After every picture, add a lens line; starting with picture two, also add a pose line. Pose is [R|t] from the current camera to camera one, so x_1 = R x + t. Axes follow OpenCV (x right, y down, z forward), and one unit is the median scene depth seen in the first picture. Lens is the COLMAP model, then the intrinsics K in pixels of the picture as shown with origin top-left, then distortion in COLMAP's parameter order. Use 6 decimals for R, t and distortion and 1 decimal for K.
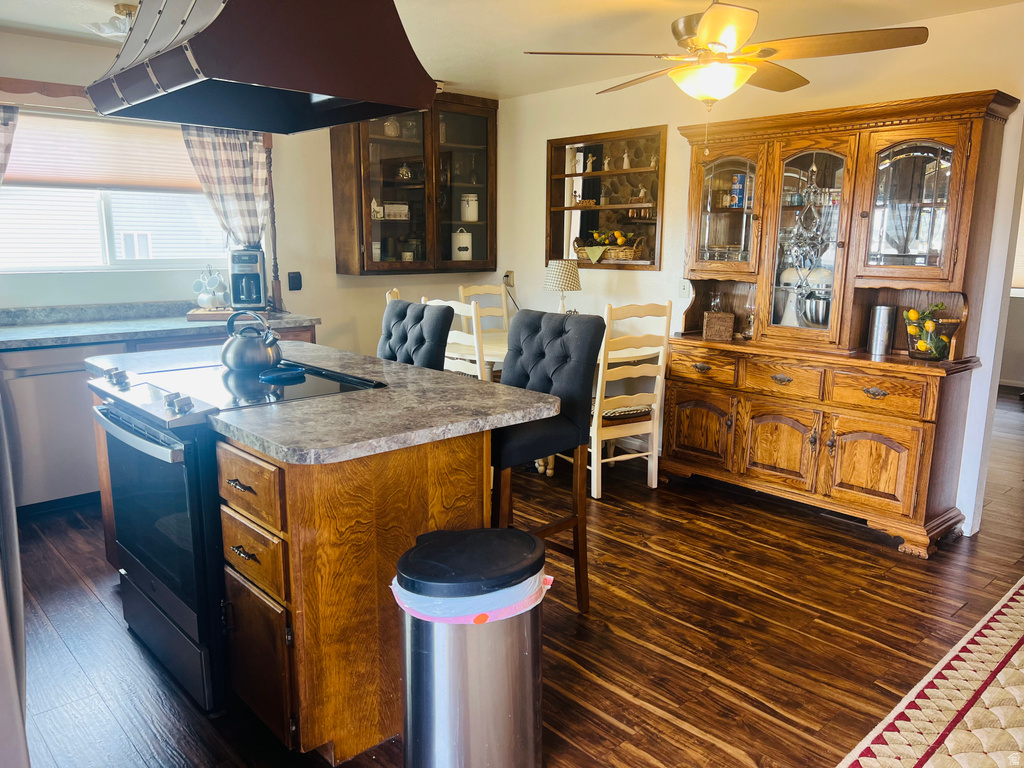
lens RADIAL K [[771.6, 0, 512.1], [0, 771.6, 386.8], [0, 0, 1]] dist [0.065103, -0.081510]
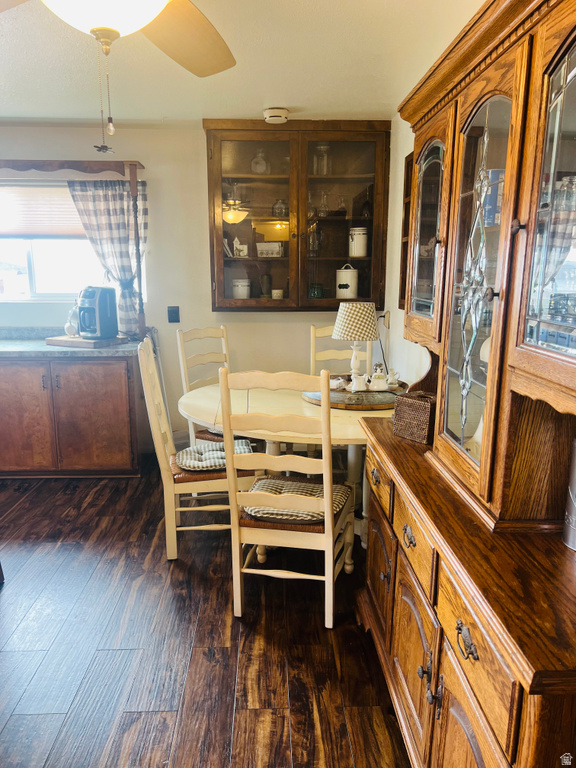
lens RADIAL K [[578.7, 0, 289.1], [0, 578.7, 387.6], [0, 0, 1]] dist [0.065103, -0.081510]
pose [[0.757389, 0.122067, -0.641452, 0.465731], [-0.120872, 0.991603, 0.045981, -0.105777], [0.641679, 0.042708, 0.765784, 0.550129]]
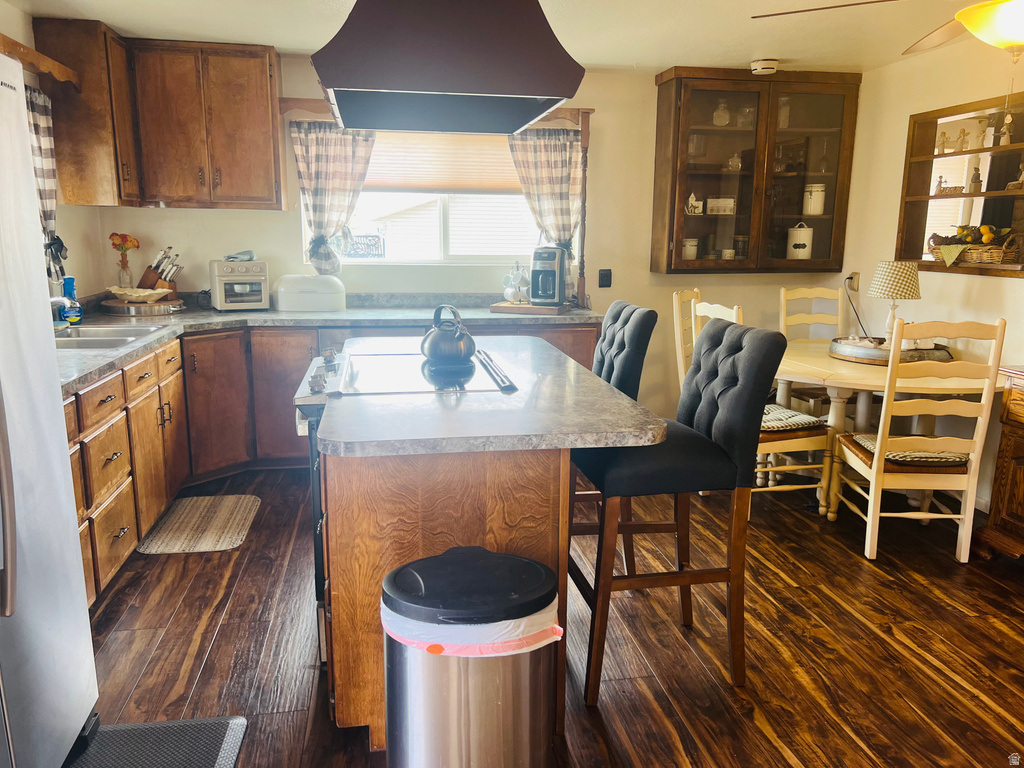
lens RADIAL K [[771.6, 0, 513.2], [0, 771.6, 389.1], [0, 0, 1]] dist [0.065103, -0.081510]
pose [[0.839294, 0.109093, -0.532620, 0.200123], [-0.104888, 0.993748, 0.038261, -0.021796], [0.533464, 0.023753, 0.845489, 0.103779]]
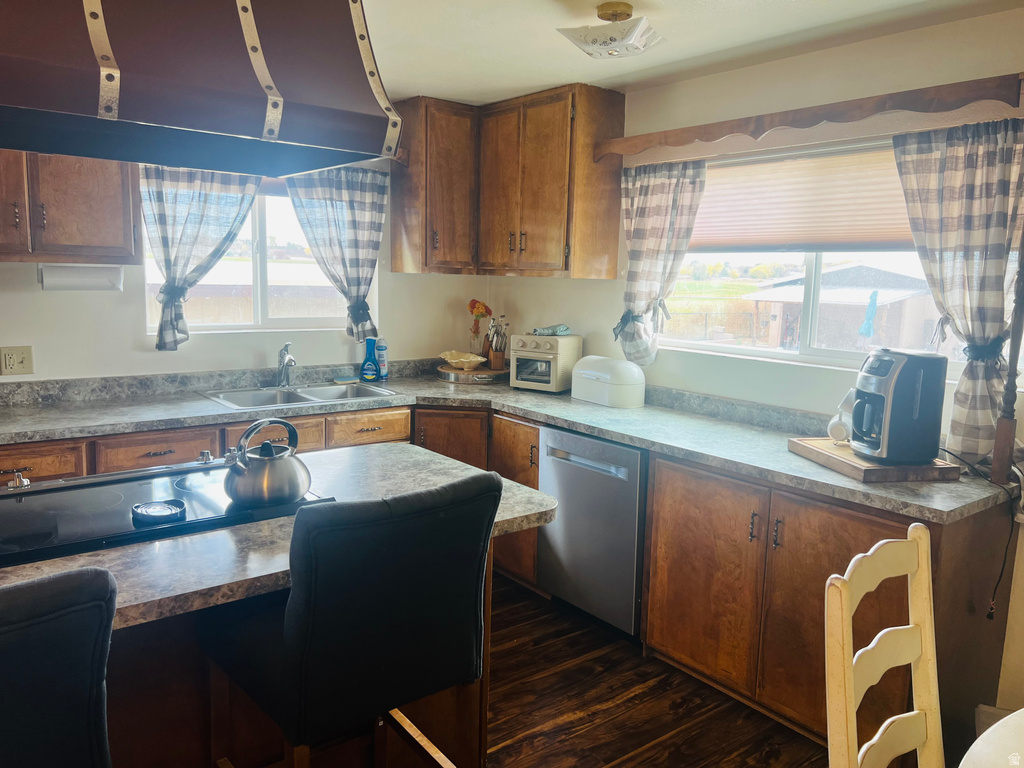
lens RADIAL K [[771.6, 0, 497.3], [0, 771.6, 388.1], [0, 0, 1]] dist [0.065103, -0.081510]
pose [[-0.074786, 0.134348, -0.988108, 0.224224], [-0.218205, 0.964665, 0.147676, -0.176166], [0.973033, 0.226654, -0.042828, 0.787831]]
